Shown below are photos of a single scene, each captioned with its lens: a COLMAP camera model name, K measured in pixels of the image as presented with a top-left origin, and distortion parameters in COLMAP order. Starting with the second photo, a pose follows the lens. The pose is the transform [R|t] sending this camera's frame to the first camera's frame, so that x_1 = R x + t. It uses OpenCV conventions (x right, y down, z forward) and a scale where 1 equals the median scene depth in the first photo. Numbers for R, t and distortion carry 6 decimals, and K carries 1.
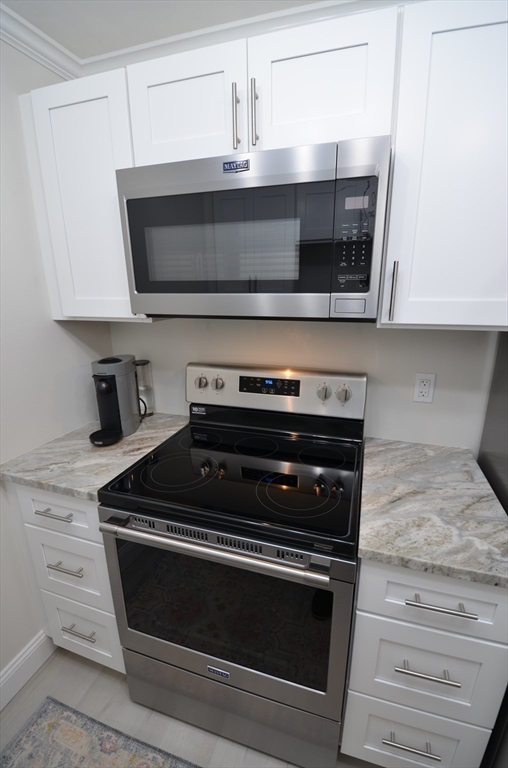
lens RADIAL K [[337.7, 0, 254.0], [0, 337.7, 384.0], [0, 0, 1]] dist [0.005741, -0.017624]
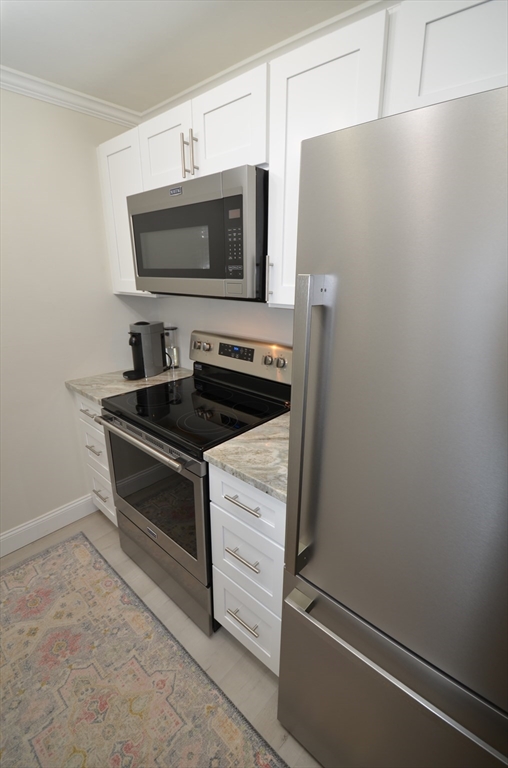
lens RADIAL K [[337.0, 0, 253.3], [0, 337.0, 385.3], [0, 0, 1]] dist [0.005724, -0.017618]
pose [[0.915425, 0.142014, -0.376601, 0.670570], [-0.128099, 0.989829, 0.061883, 0.048406], [0.381559, -0.008407, 0.924306, -0.182045]]
